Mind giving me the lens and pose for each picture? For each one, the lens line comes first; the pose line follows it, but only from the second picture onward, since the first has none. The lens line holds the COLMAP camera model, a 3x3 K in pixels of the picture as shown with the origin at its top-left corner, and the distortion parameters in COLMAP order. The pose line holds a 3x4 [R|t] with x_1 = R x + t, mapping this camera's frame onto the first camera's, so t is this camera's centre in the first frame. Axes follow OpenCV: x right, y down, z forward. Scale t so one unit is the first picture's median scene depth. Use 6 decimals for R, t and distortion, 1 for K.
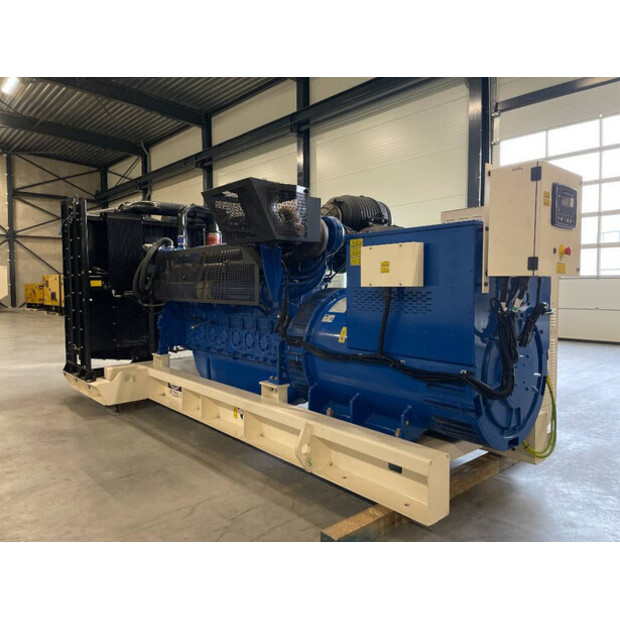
lens RADIAL K [[467.3, 0, 310.0], [0, 467.3, 310.0], [0, 0, 1]] dist [0.095674, -0.130625]
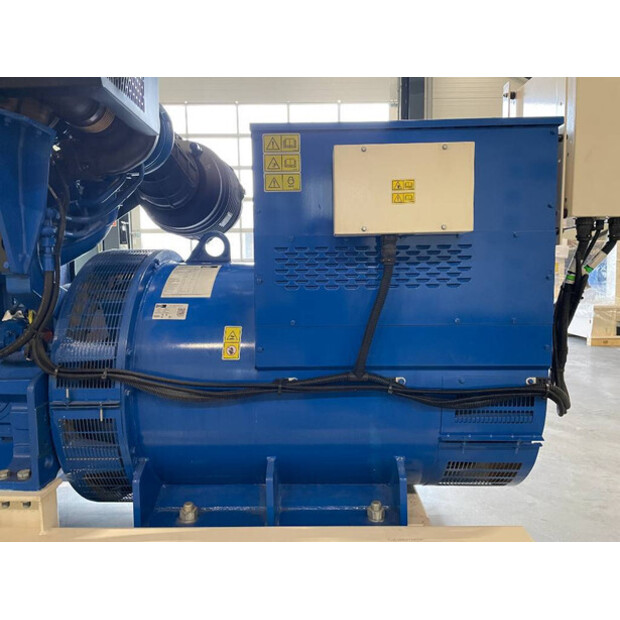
lens RADIAL K [[467.3, 0, 310.0], [0, 467.3, 310.0], [0, 0, 1]] dist [0.095674, -0.130625]
pose [[0.666771, -0.066139, 0.742322, -0.215920], [0.049832, 0.997782, 0.044140, 0.002885], [-0.743595, 0.007560, 0.668588, 0.601443]]
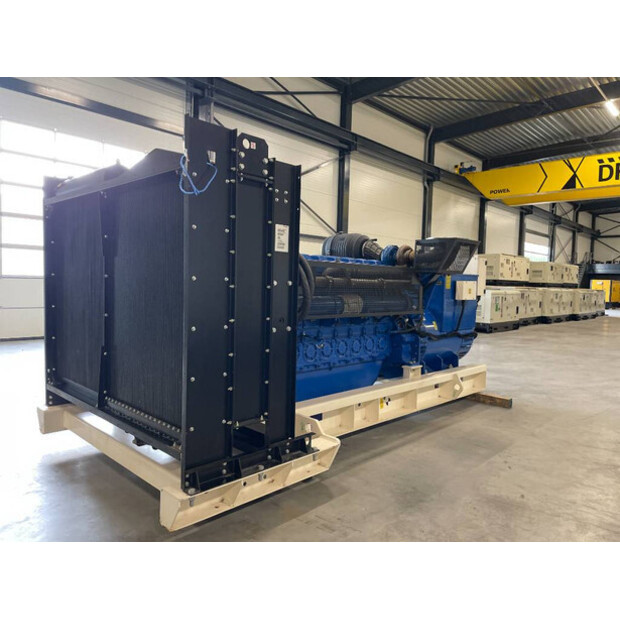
lens RADIAL K [[467.3, 0, 310.0], [0, 467.3, 310.0], [0, 0, 1]] dist [0.095674, -0.130625]
pose [[-0.075571, -0.055786, 0.995579, -1.653123], [0.031475, 0.997803, 0.058300, -0.125074], [-0.996644, 0.035742, -0.073649, 1.557925]]
